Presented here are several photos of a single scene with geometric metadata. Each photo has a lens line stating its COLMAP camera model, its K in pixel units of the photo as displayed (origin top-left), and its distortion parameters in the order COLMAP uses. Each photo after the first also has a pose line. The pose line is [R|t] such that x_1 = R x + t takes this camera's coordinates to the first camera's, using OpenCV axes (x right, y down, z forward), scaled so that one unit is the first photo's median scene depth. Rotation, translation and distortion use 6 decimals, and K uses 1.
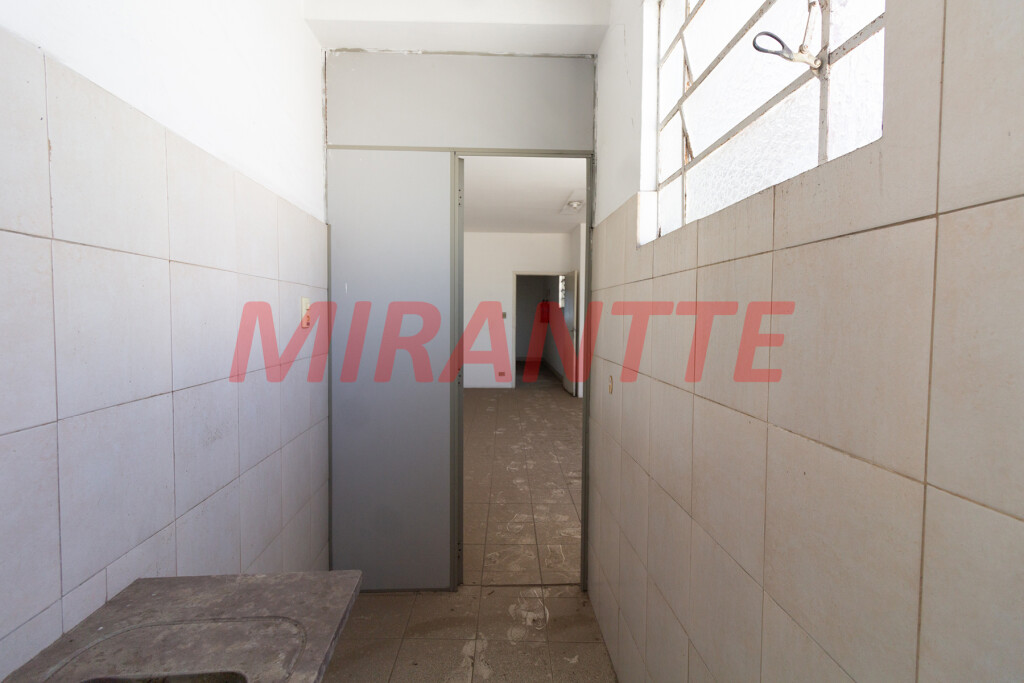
lens RADIAL K [[472.4, 0, 511.0], [0, 472.4, 336.7], [0, 0, 1]] dist [0.000808, 0.001302]
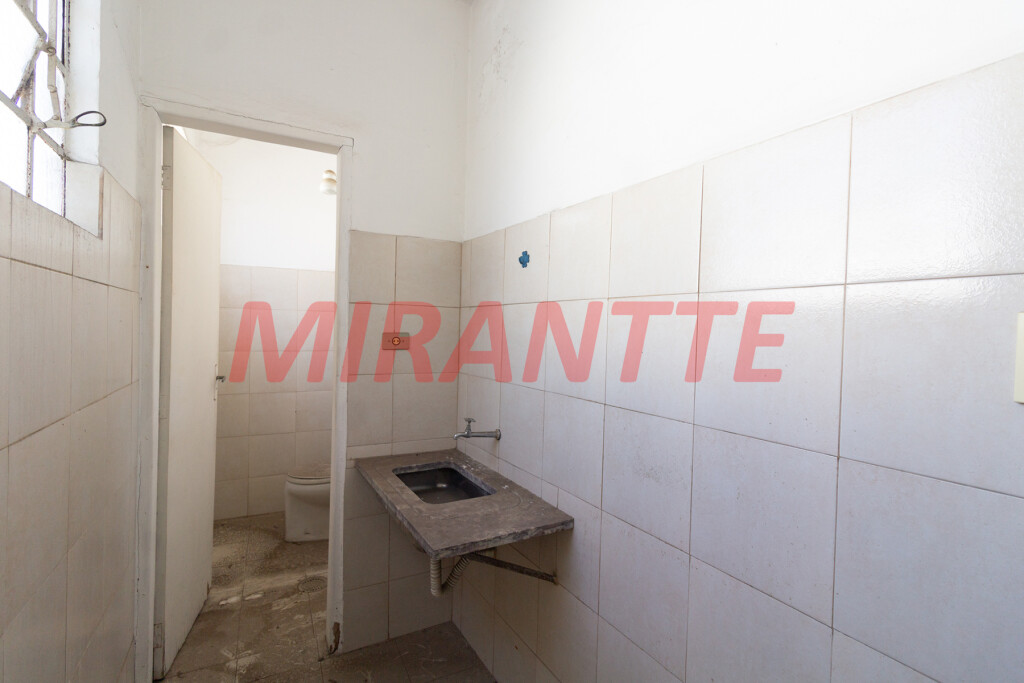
lens RADIAL K [[472.4, 0, 514.4], [0, 472.4, 341.5], [0, 0, 1]] dist [0.000808, 0.001302]
pose [[-0.908582, -0.008852, -0.417613, 0.005415], [-0.033457, 0.998105, 0.051636, -0.104149], [0.416365, 0.060888, -0.907156, 2.067486]]
